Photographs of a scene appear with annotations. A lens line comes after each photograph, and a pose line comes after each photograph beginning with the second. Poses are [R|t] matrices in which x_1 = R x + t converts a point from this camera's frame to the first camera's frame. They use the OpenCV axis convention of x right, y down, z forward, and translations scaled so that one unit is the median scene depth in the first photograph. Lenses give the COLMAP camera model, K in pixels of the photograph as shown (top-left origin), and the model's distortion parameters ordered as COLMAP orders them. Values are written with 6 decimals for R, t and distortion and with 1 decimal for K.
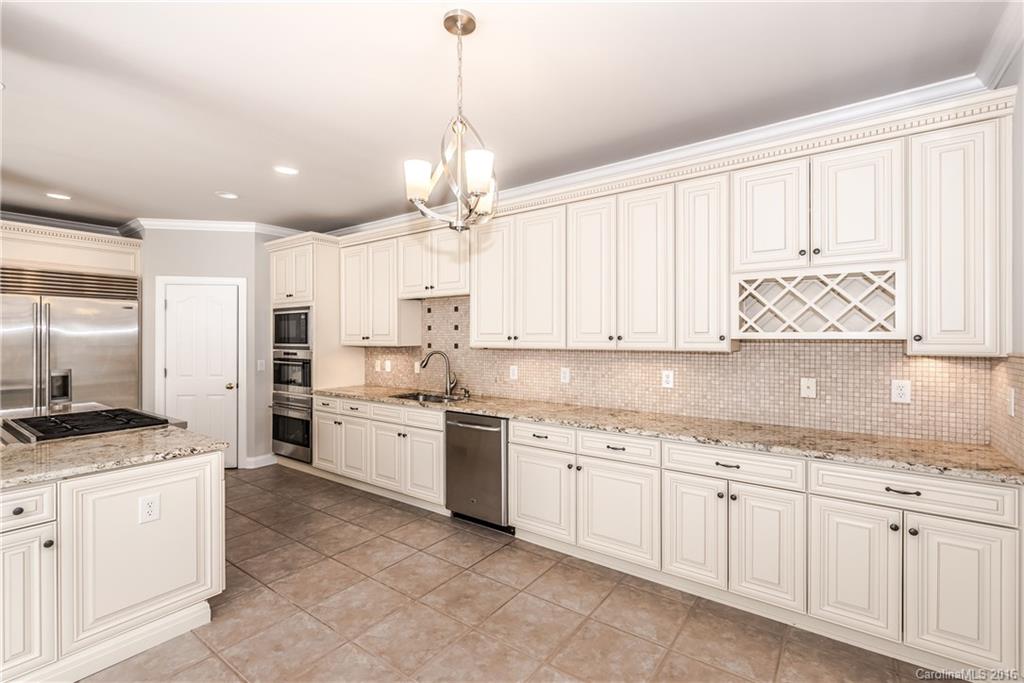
lens RADIAL K [[441.8, 0, 514.5], [0, 441.8, 341.8], [0, 0, 1]] dist [-0.001647, 0.001037]
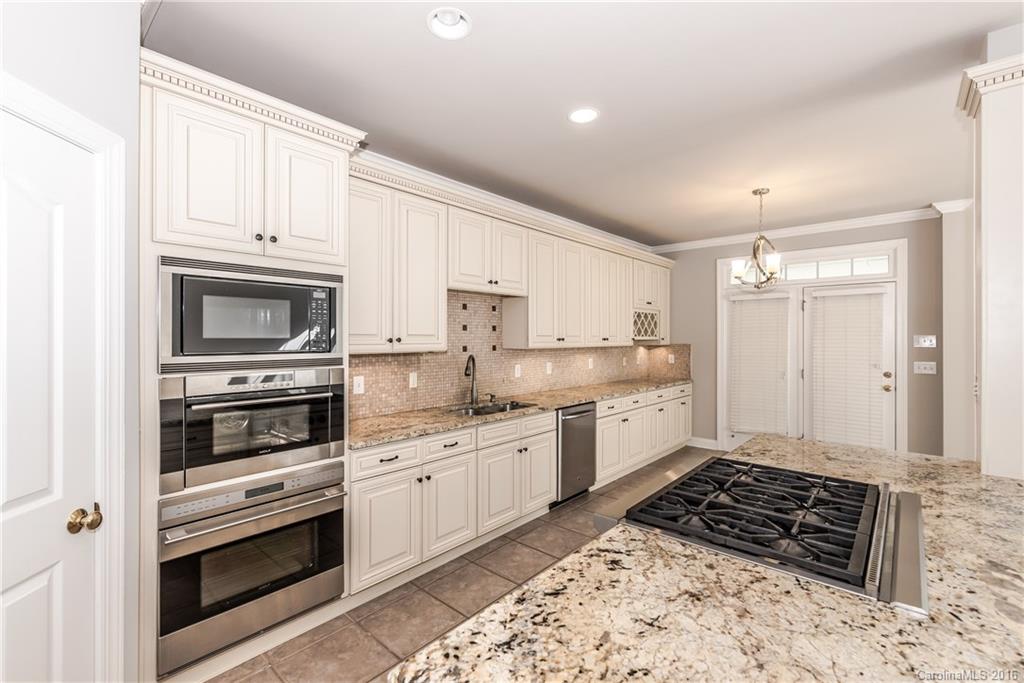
lens RADIAL K [[441.8, 0, 505.9], [0, 441.8, 342.9], [0, 0, 1]] dist [-0.001647, 0.001037]
pose [[0.126245, -0.008242, 0.991965, -1.060174], [0.011343, 0.999912, 0.006864, -0.008288], [-0.991934, 0.010386, 0.126328, 0.865838]]
